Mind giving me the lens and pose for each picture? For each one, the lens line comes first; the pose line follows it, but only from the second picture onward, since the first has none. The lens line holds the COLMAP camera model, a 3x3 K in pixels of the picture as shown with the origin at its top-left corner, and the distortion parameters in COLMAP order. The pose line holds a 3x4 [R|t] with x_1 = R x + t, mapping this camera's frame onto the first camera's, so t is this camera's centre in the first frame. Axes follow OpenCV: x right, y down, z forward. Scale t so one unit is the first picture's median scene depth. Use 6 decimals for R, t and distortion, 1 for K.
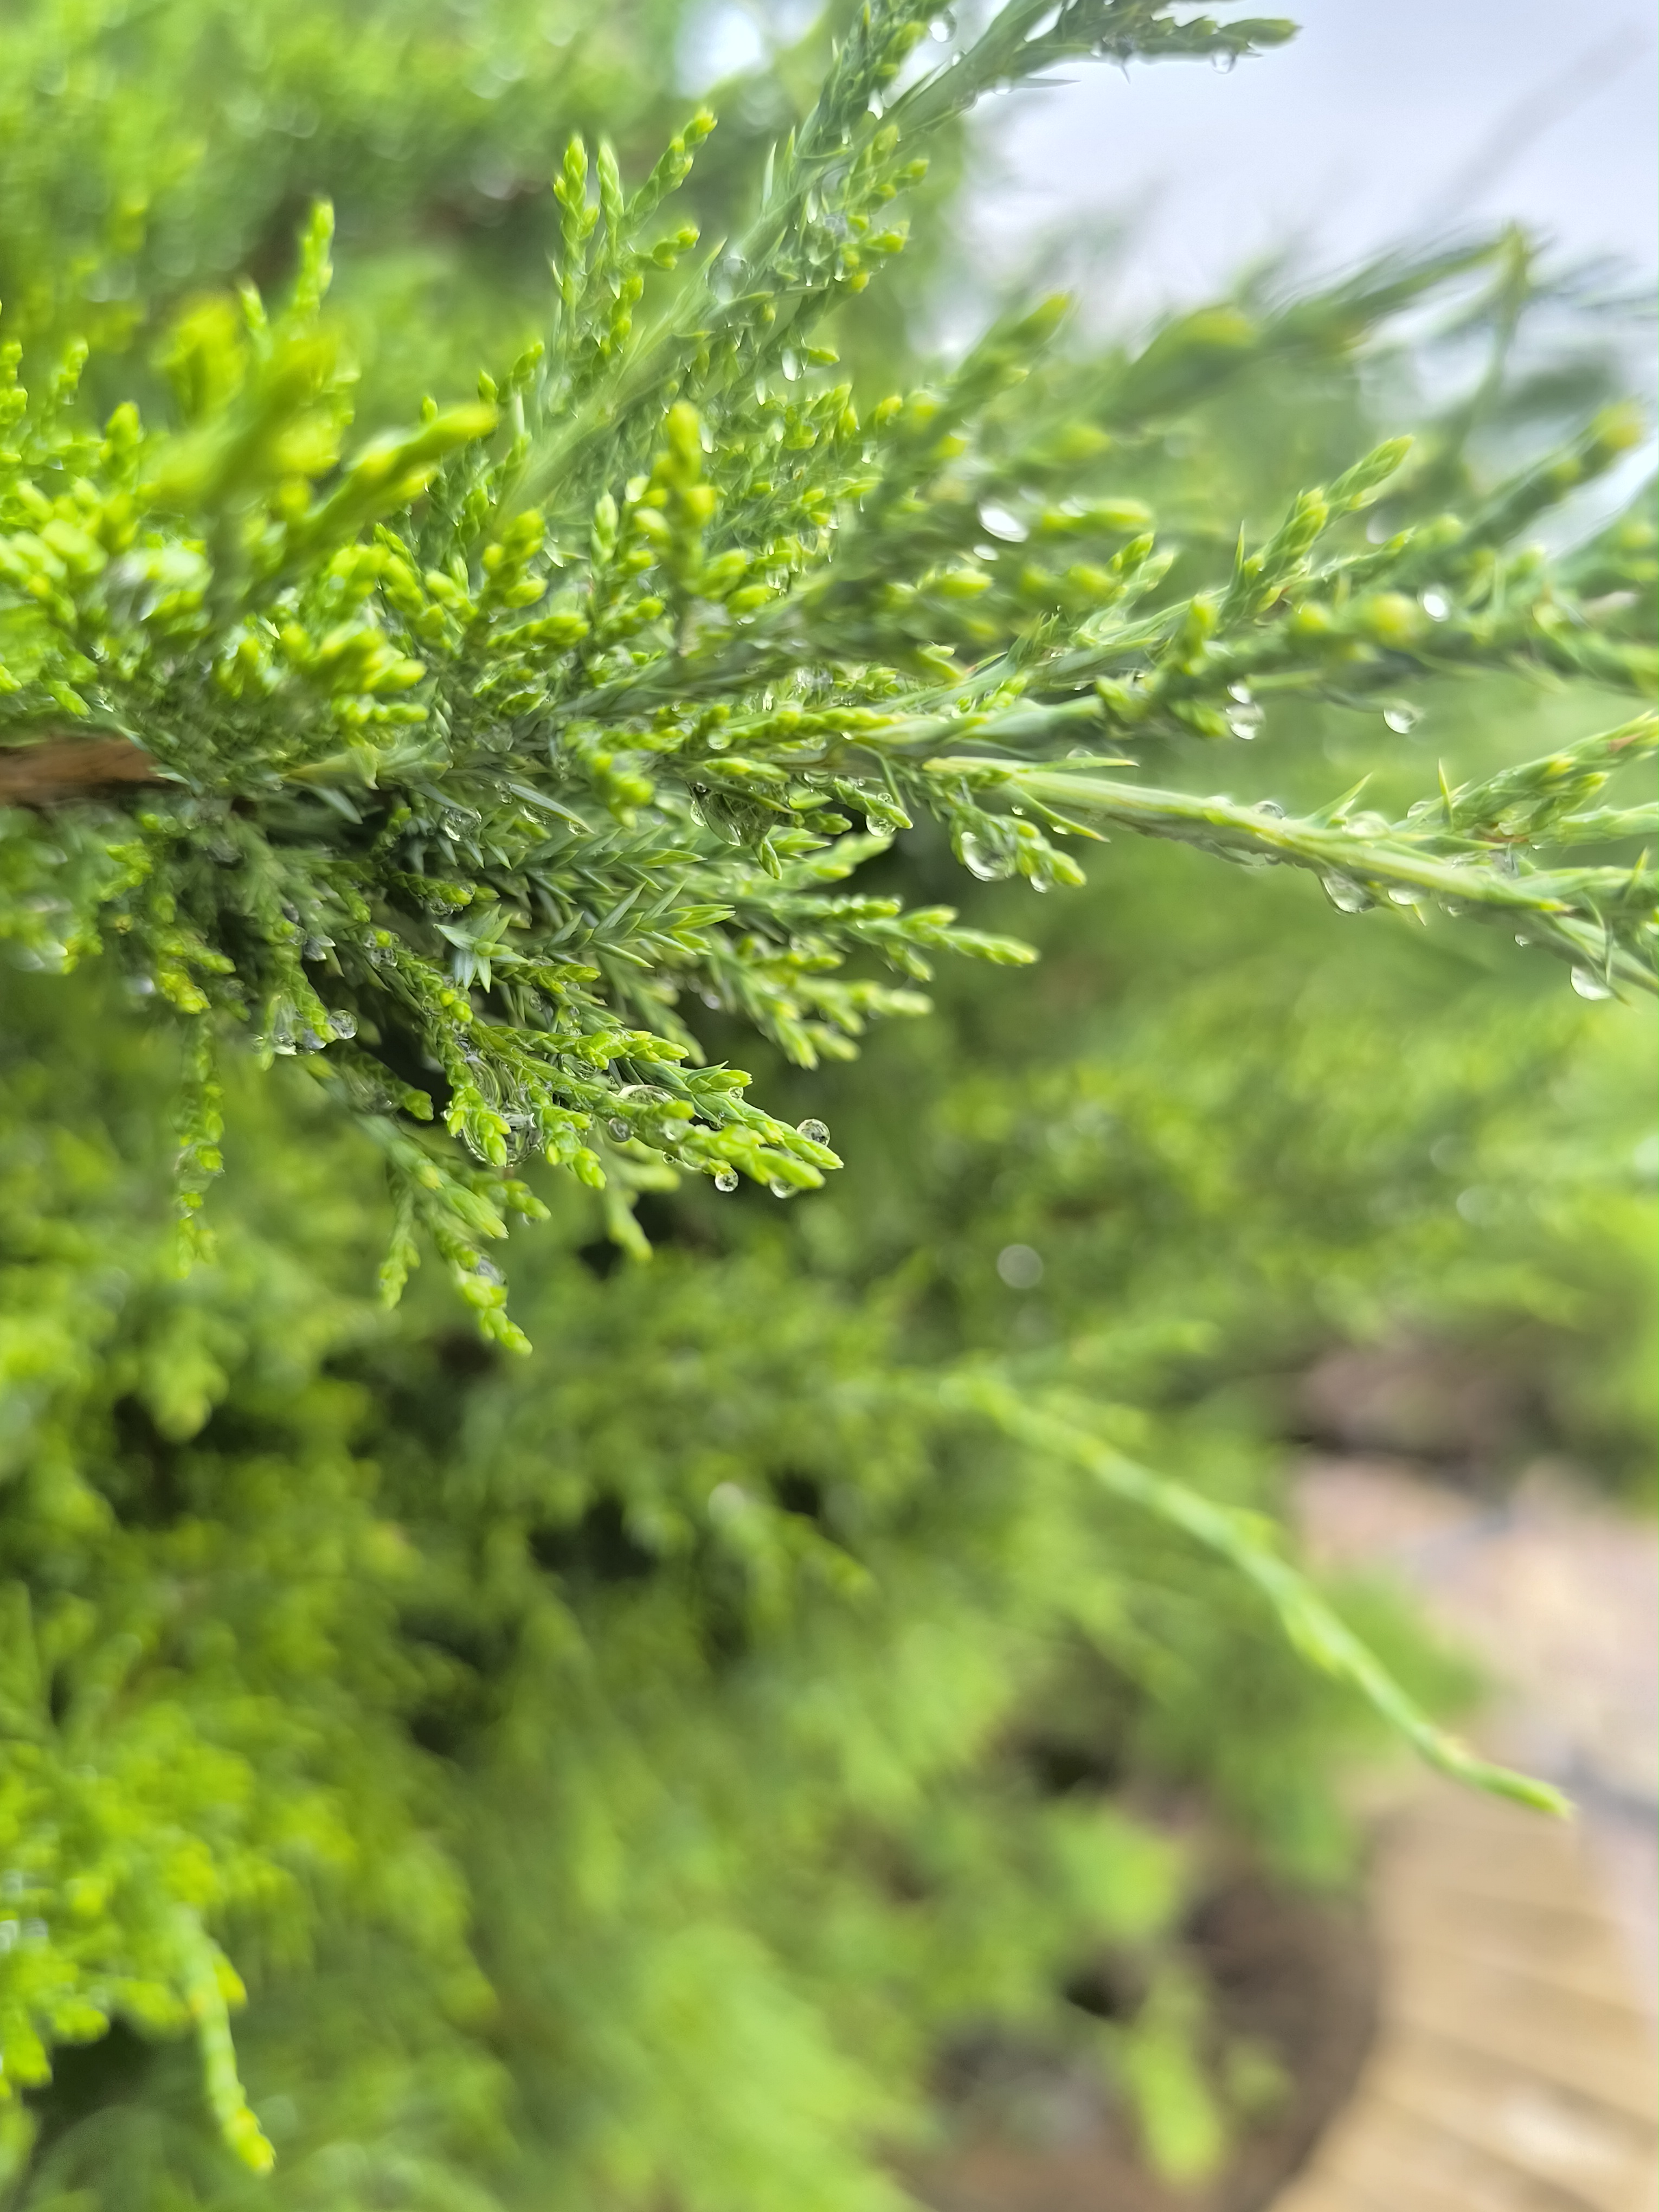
lens RADIAL K [[1482.7, 0, 829.5], [0, 1482.7, 1106.0], [0, 0, 1]] dist [-0.057098, -0.001399]
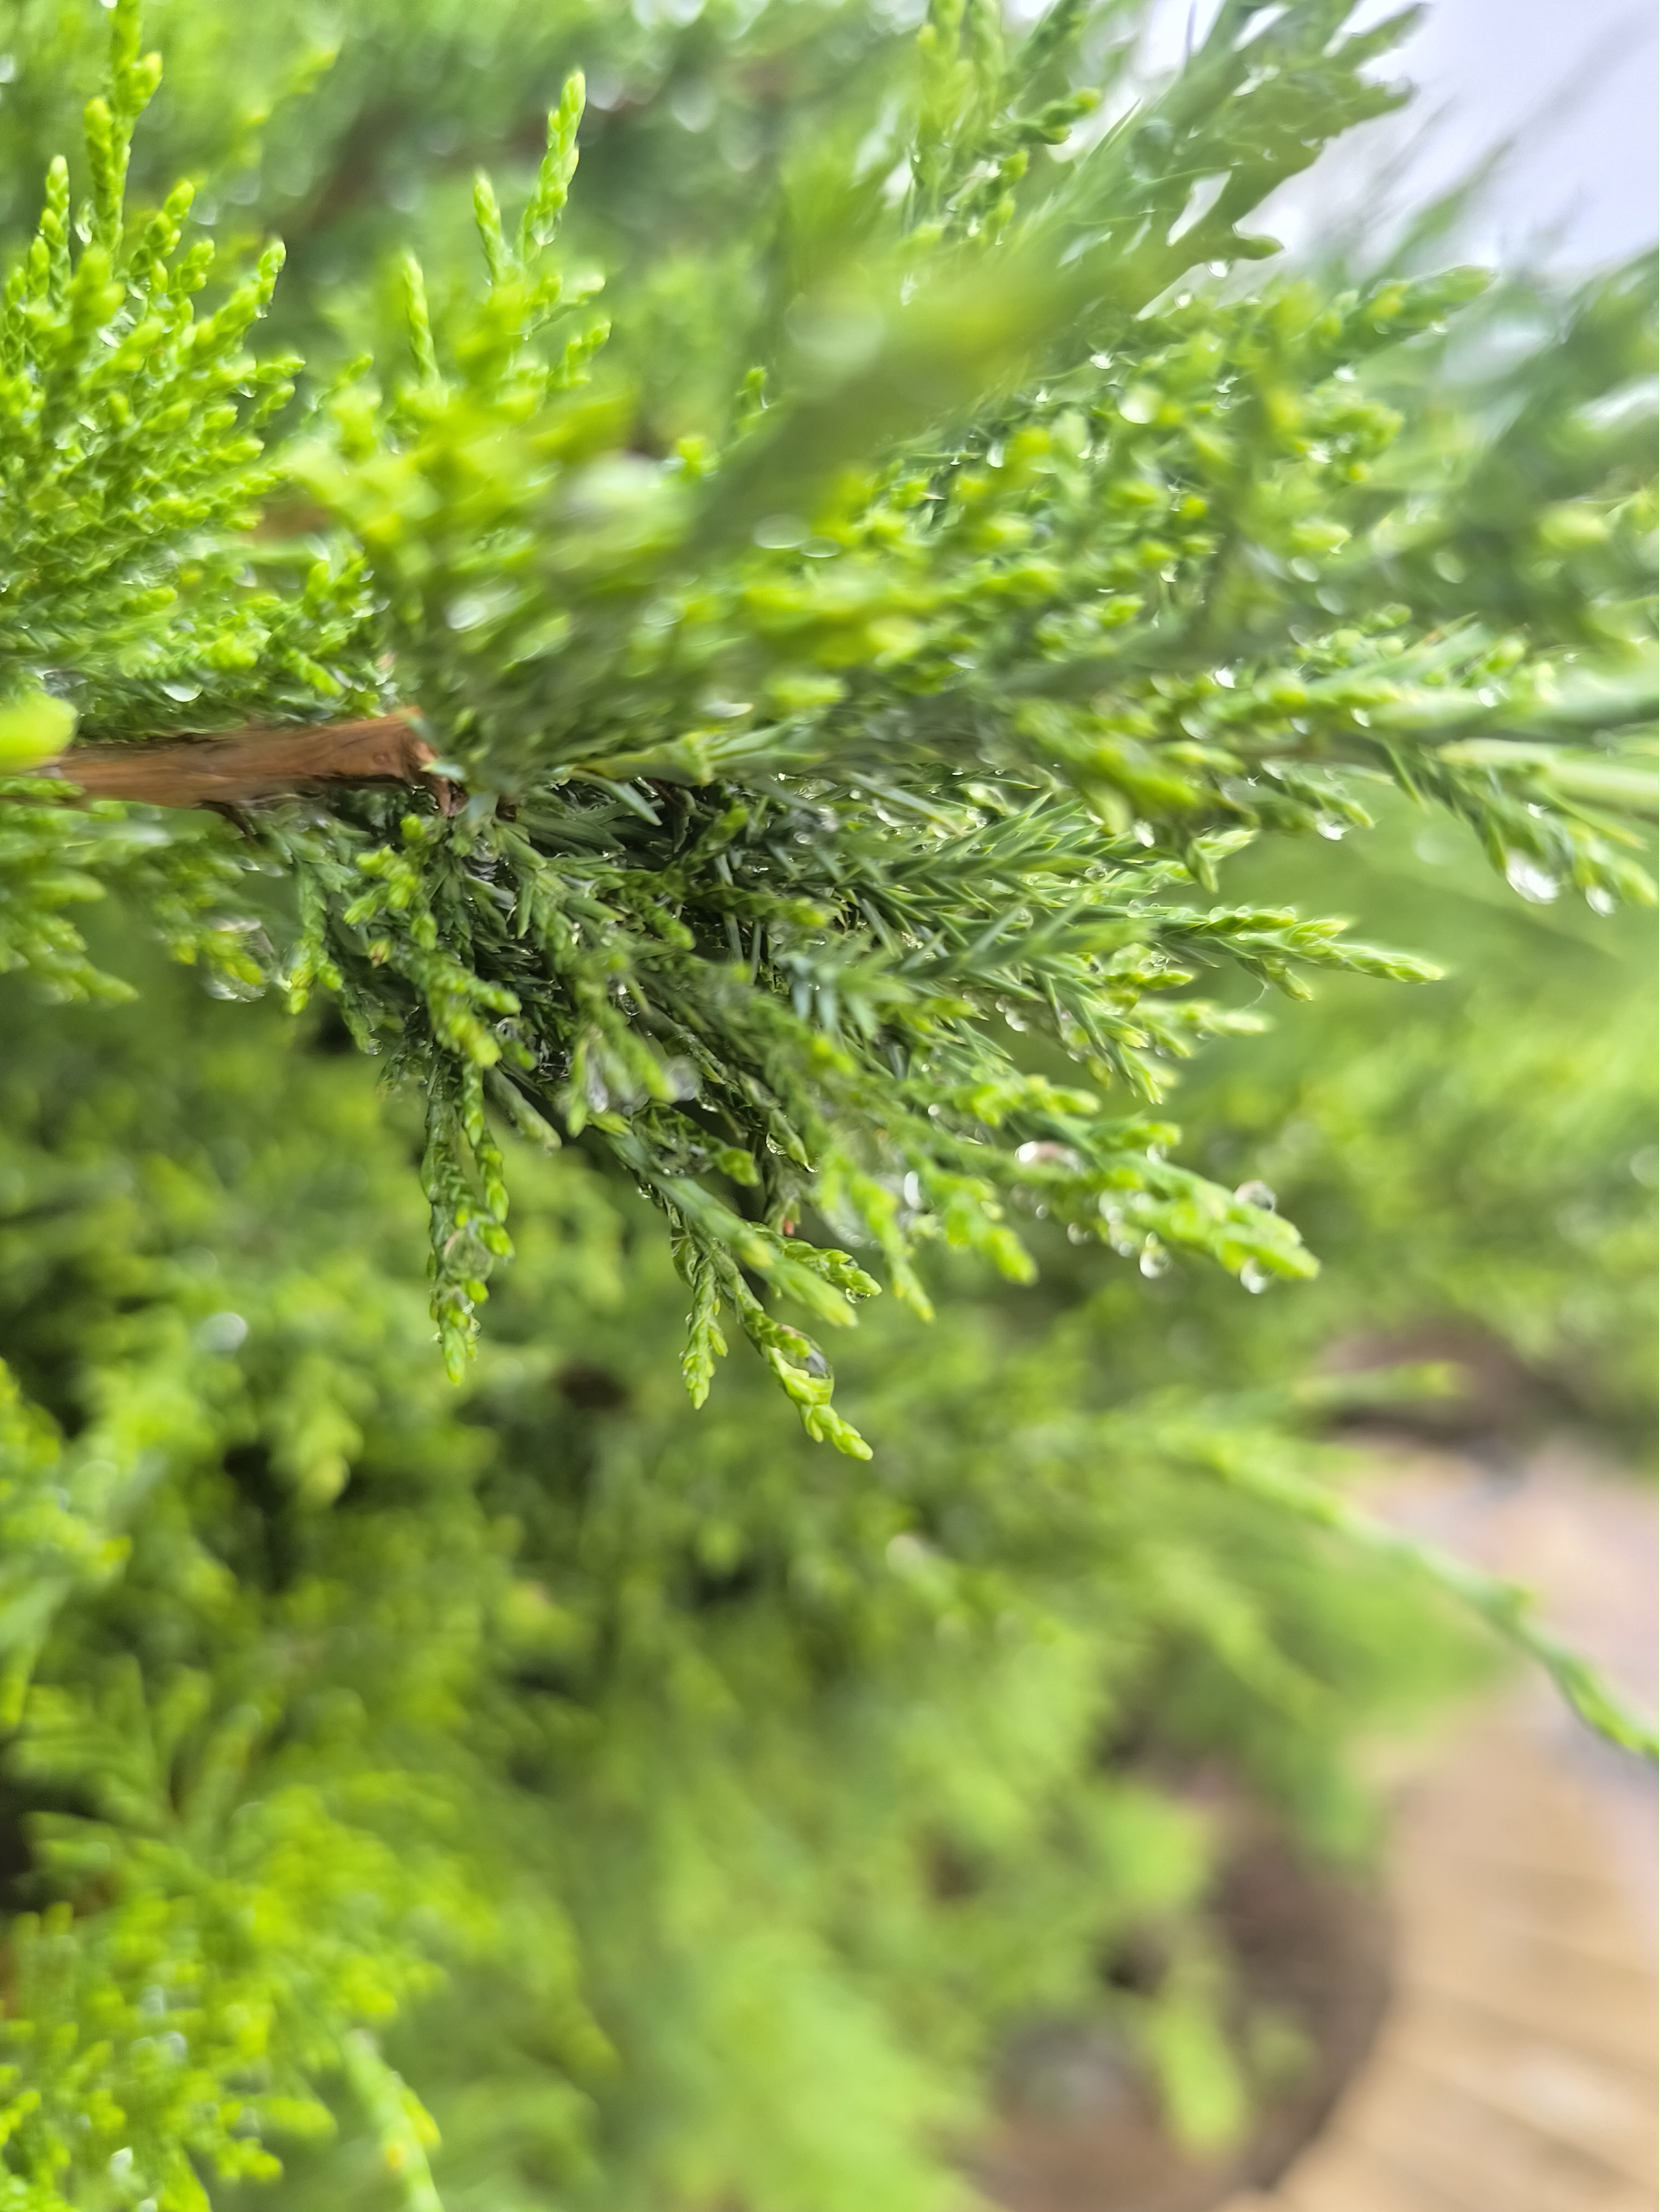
lens RADIAL K [[1489.3, 0, 829.5], [0, 1489.3, 1106.0], [0, 0, 1]] dist [-0.063388, 0.002022]
pose [[0.999731, -0.018105, 0.014526, -0.146608], [0.017817, 0.999646, 0.019750, -0.030633], [-0.014878, -0.019486, 0.999699, 0.101870]]
